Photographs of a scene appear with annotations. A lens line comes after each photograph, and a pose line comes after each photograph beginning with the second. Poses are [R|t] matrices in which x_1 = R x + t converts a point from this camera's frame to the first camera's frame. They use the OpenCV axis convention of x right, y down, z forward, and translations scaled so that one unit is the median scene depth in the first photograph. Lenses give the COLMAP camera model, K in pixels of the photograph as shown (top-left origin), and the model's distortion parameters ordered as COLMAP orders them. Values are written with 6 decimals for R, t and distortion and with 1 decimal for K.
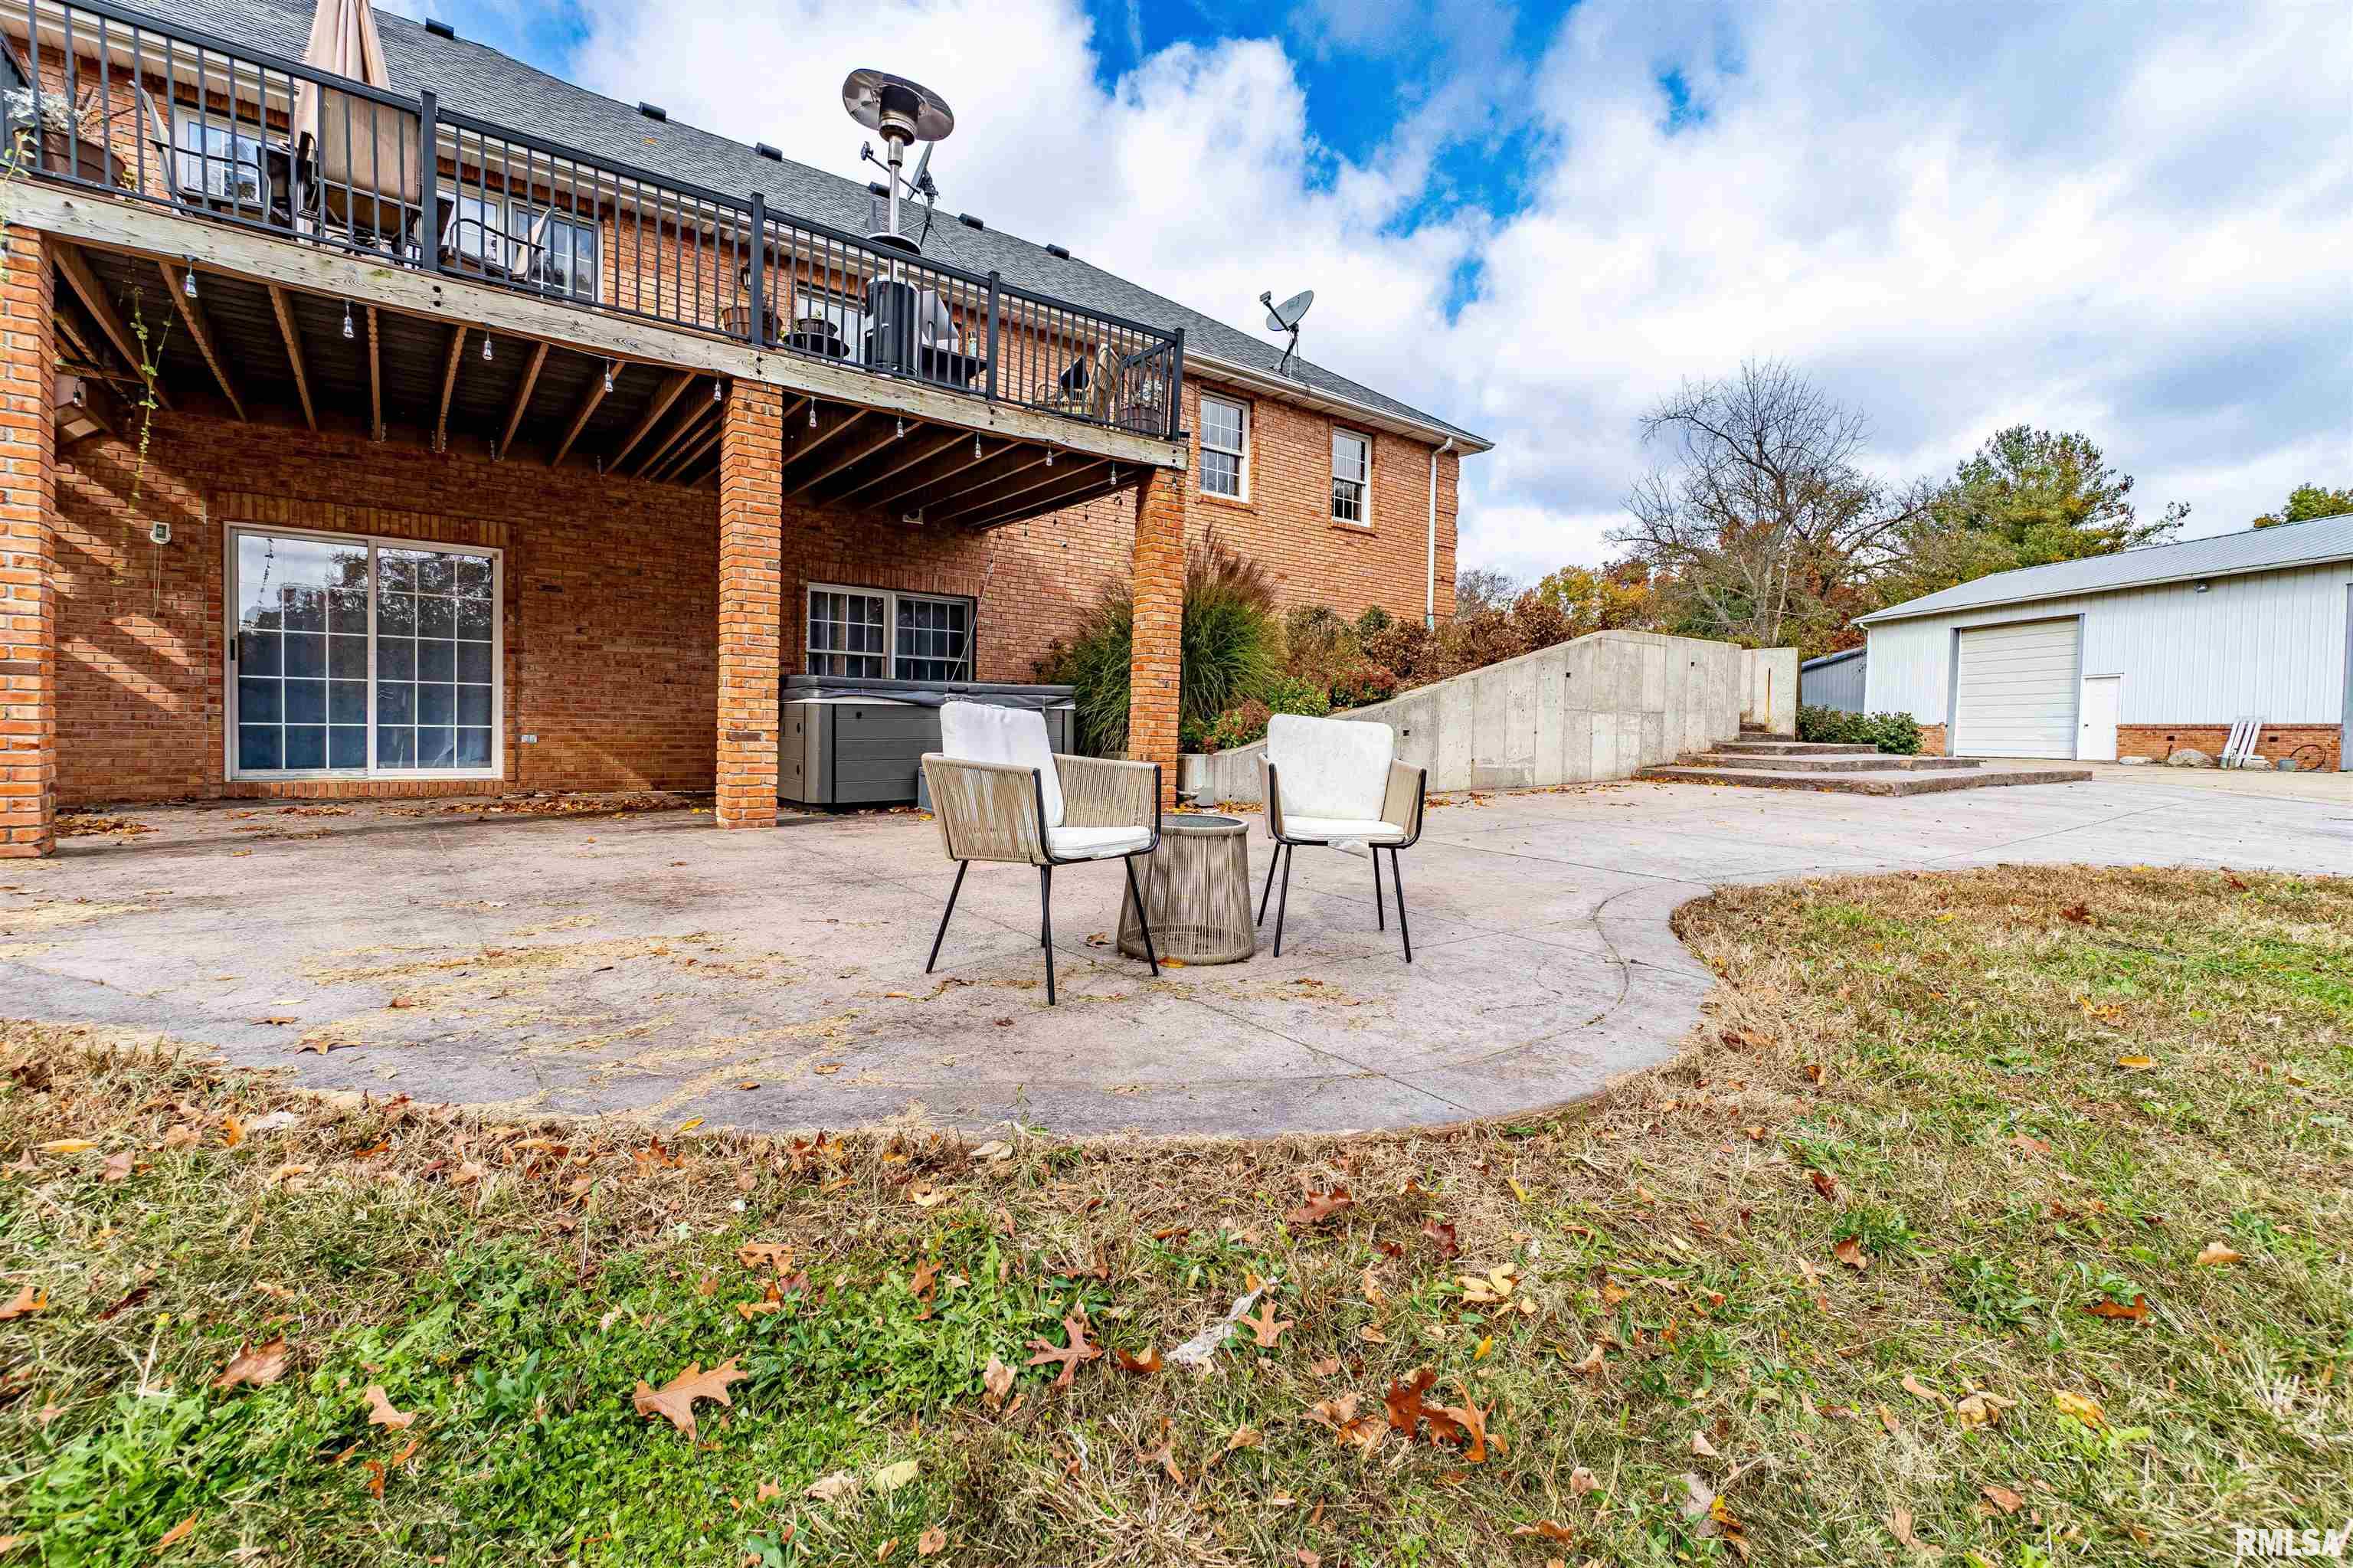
lens RADIAL K [[1032.1, 0, 1169.5], [0, 1032.1, 751.3], [0, 0, 1]] dist [0.008744, -0.001079]
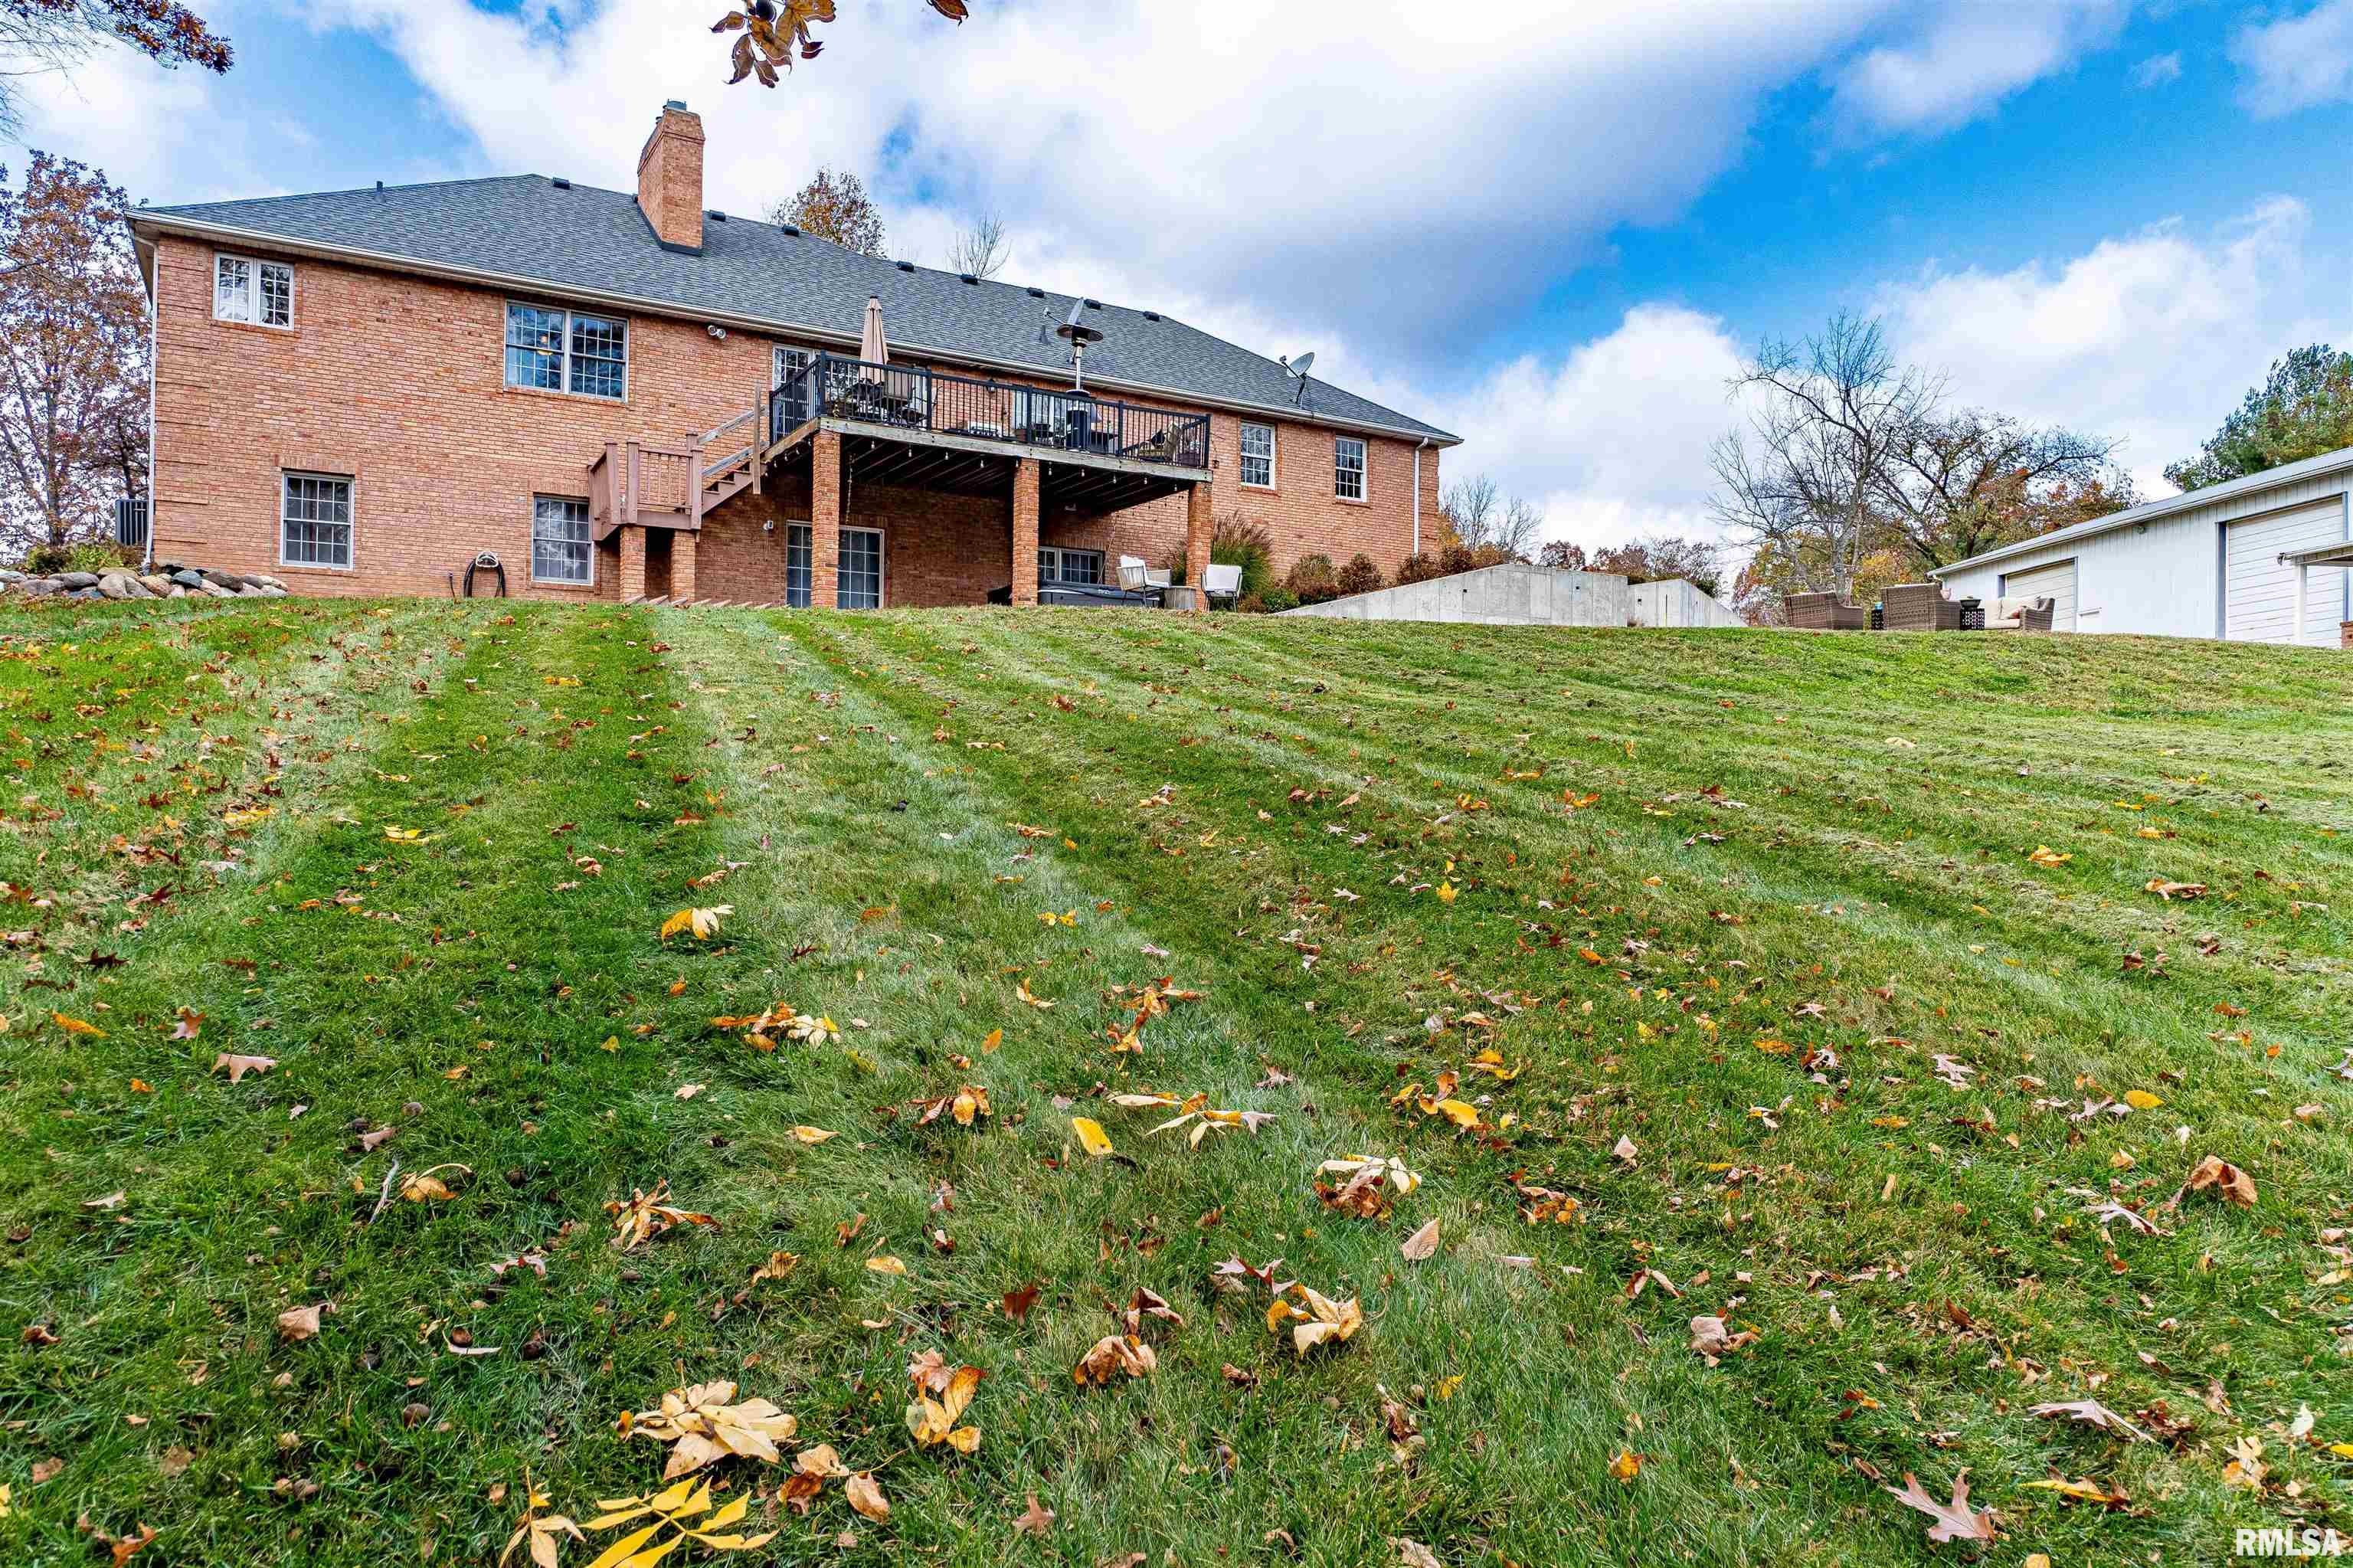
lens RADIAL K [[1491.8, 0, 1182.2], [0, 1491.8, 793.0], [0, 0, 1]] dist [0.018142, 0.002549]
pose [[0.995494, -0.009612, -0.094332, 0.227073], [0.008098, 0.999832, -0.016413, 0.387131], [0.094474, 0.015575, 0.995405, -1.912849]]
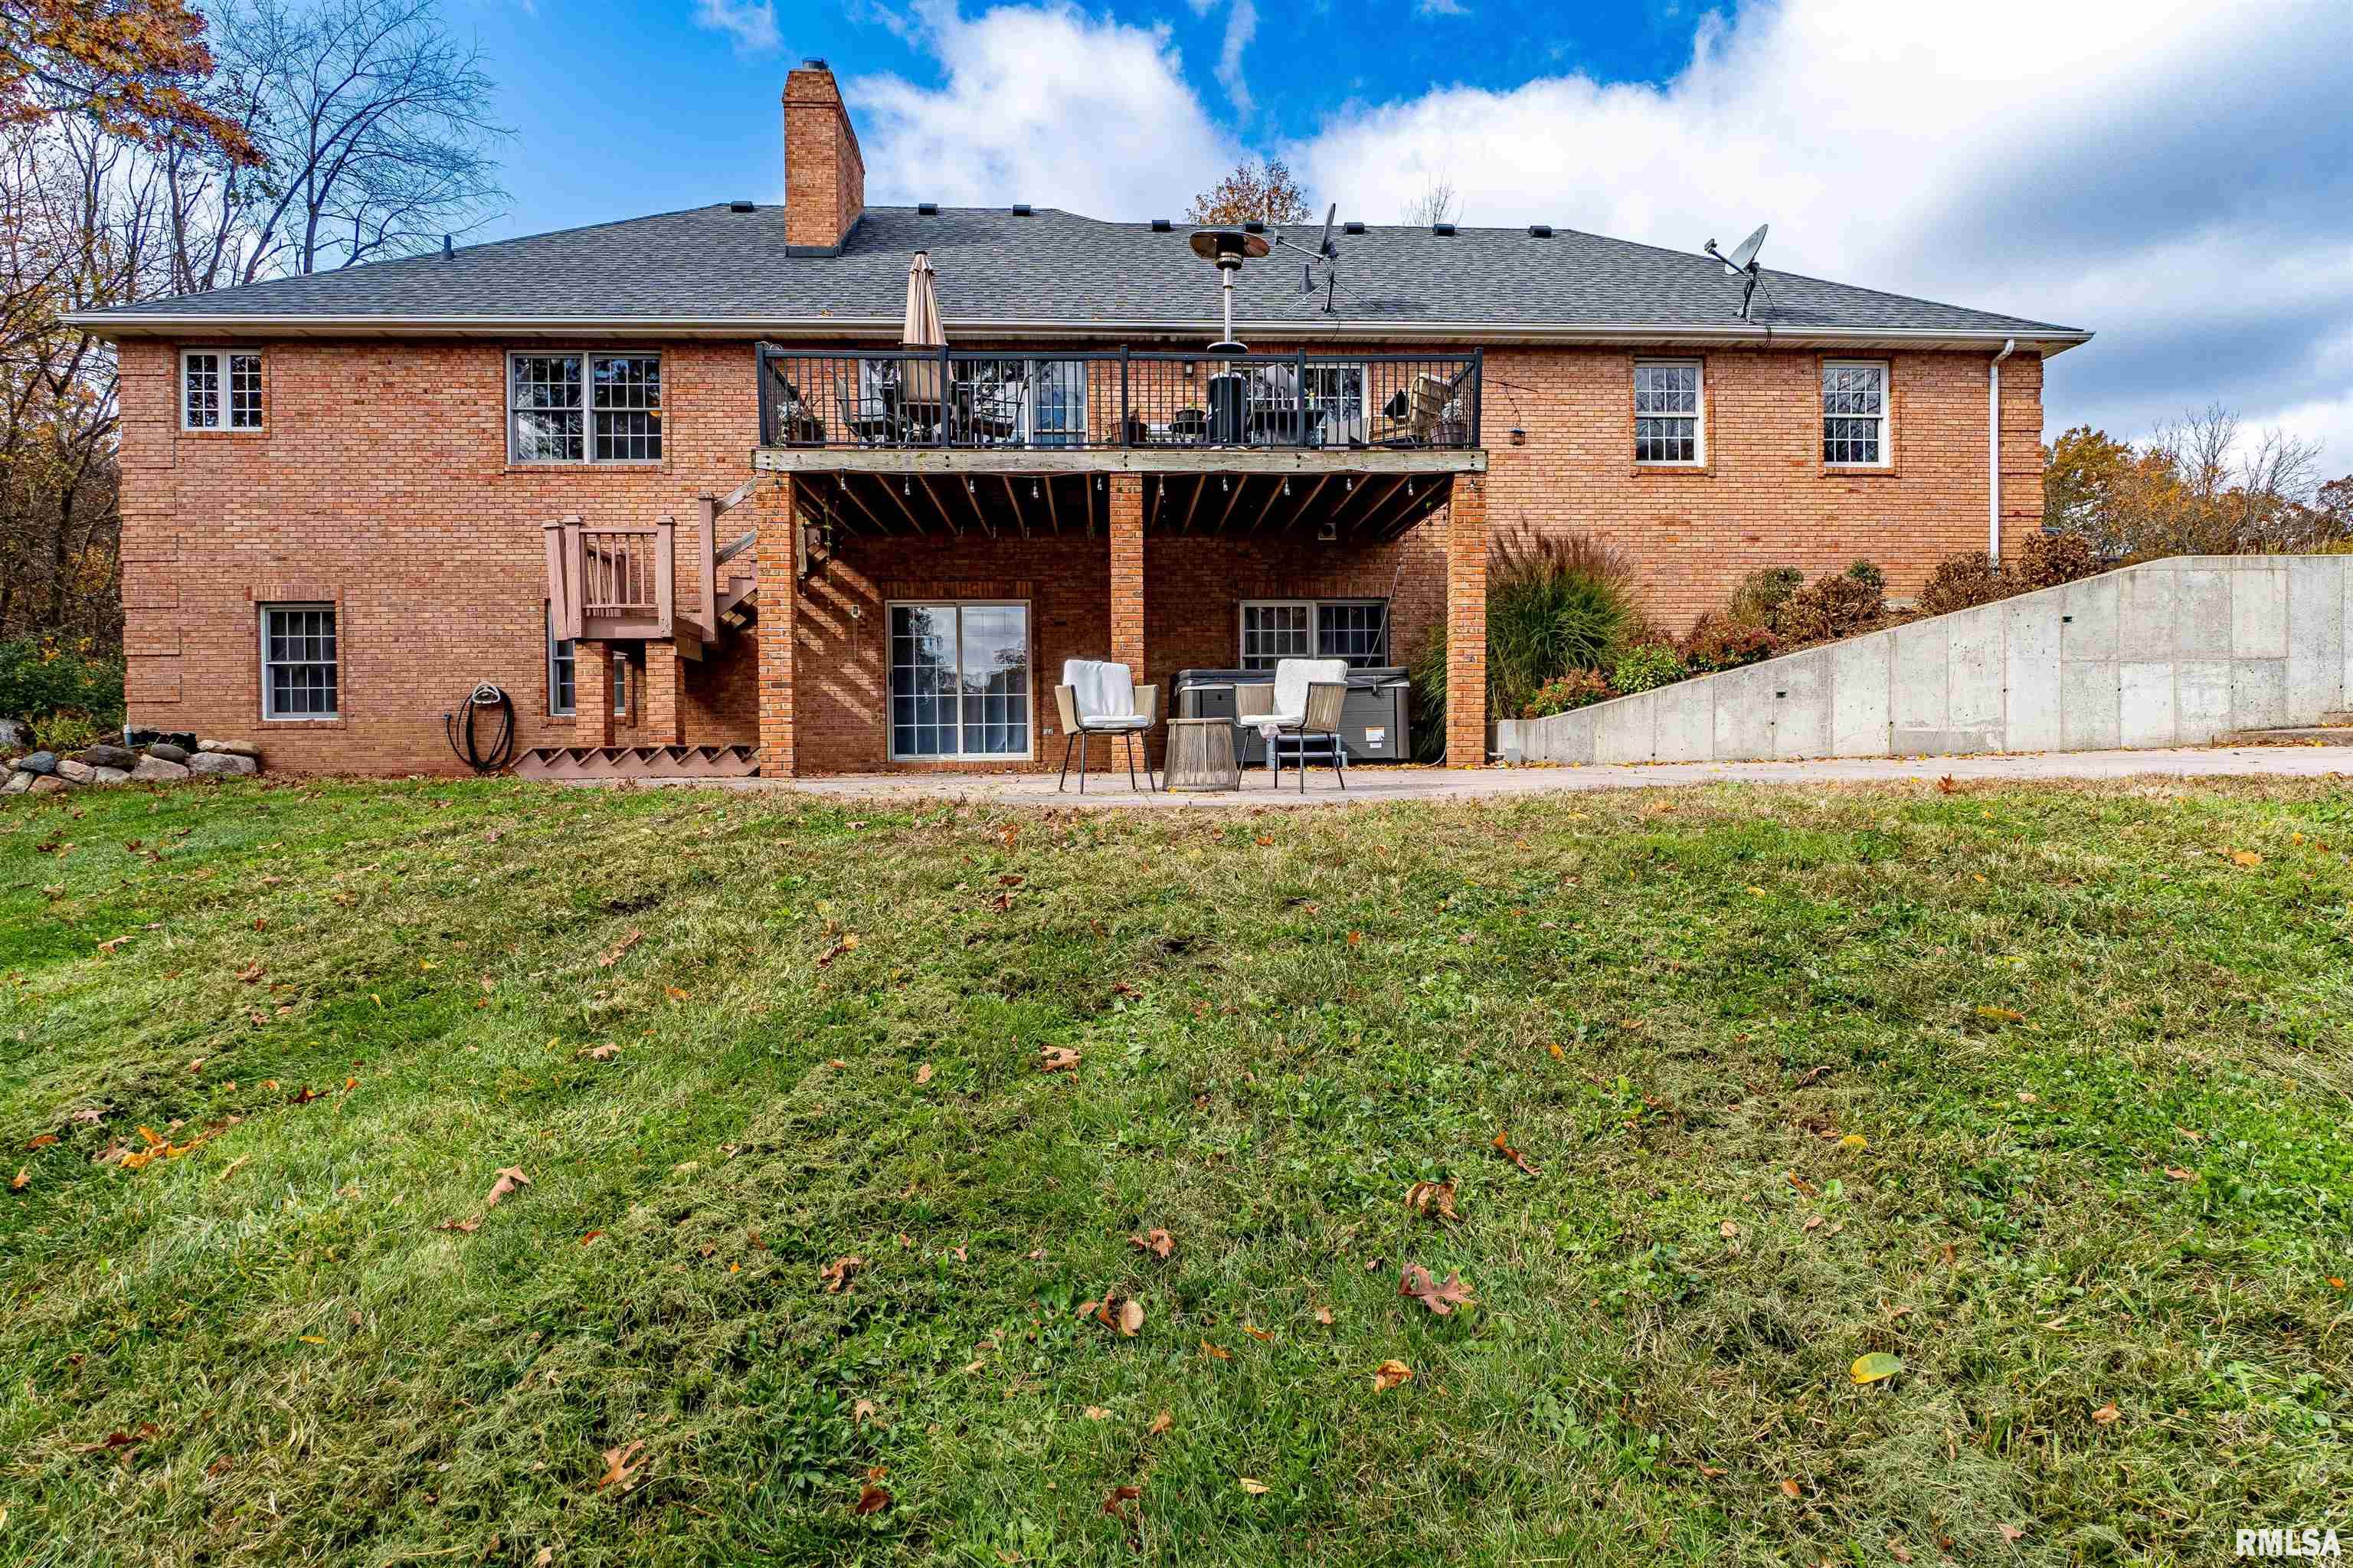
lens RADIAL K [[1298.5, 0, 1183.1], [0, 1298.5, 784.0], [0, 0, 1]] dist [0.012239, -0.001771]
pose [[0.835721, -0.021136, -0.548748, 0.506757], [0.016068, 0.999772, -0.014038, 0.087244], [0.548919, 0.002914, 0.835870, -0.378151]]
